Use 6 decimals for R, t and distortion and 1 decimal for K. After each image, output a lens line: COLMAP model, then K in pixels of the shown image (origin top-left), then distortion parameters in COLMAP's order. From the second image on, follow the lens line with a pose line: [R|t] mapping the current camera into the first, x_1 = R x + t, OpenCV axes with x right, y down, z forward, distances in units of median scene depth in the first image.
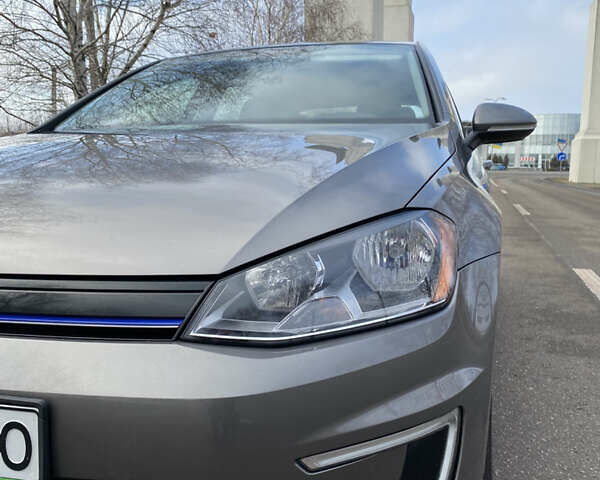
lens RADIAL K [[607.0, 0, 312.2], [0, 607.0, 242.4], [0, 0, 1]] dist [0.006691, -0.017408]
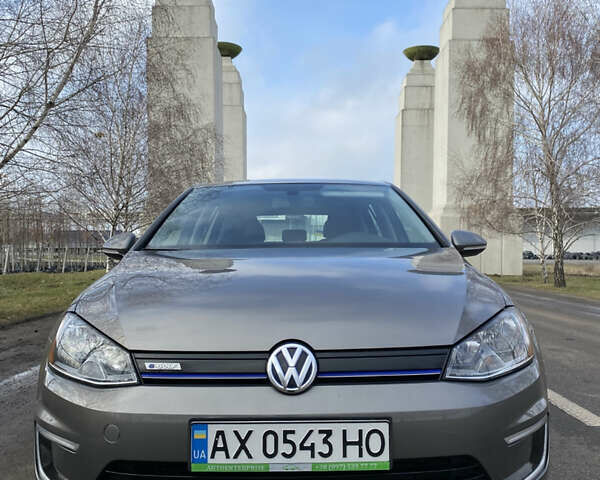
lens RADIAL K [[607.0, 0, 312.2], [0, 607.0, 242.4], [0, 0, 1]] dist [0.006691, -0.017408]
pose [[0.959535, 0.004978, 0.281546, -0.970333], [0.035396, 0.989781, -0.138135, -0.015767], [-0.279356, 0.142511, 0.949553, -0.639475]]
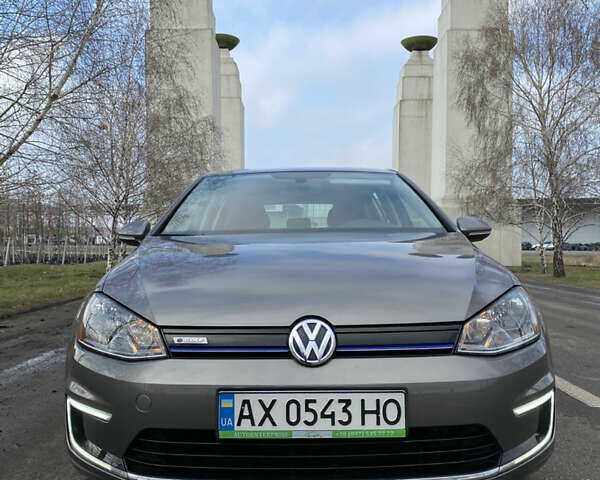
lens RADIAL K [[606.1, 0, 300.0], [0, 606.1, 240.0], [0, 0, 1]] dist [0.008500, -0.007903]
pose [[0.963779, 0.000028, 0.266702, -1.051657], [0.035738, 0.990968, -0.129248, 0.023550], [-0.264296, 0.134098, 0.955073, -0.701872]]
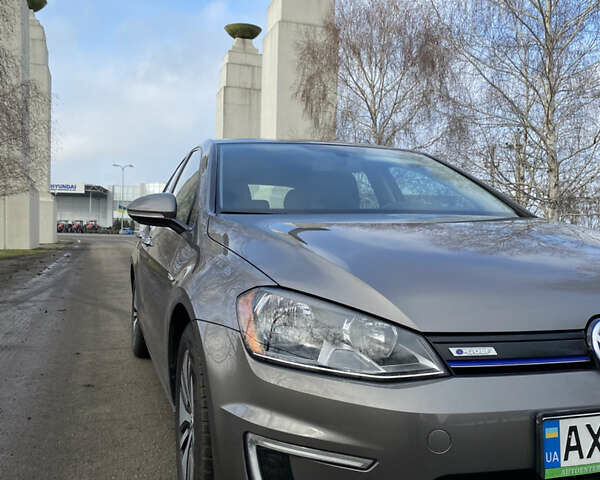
lens RADIAL K [[607.0, 0, 312.2], [0, 607.0, 242.4], [0, 0, 1]] dist [0.006691, -0.017408]
pose [[0.821770, 0.006132, 0.569786, -1.899851], [0.055151, 0.994392, -0.090242, -0.059799], [-0.567144, 0.105583, 0.816823, 0.162535]]
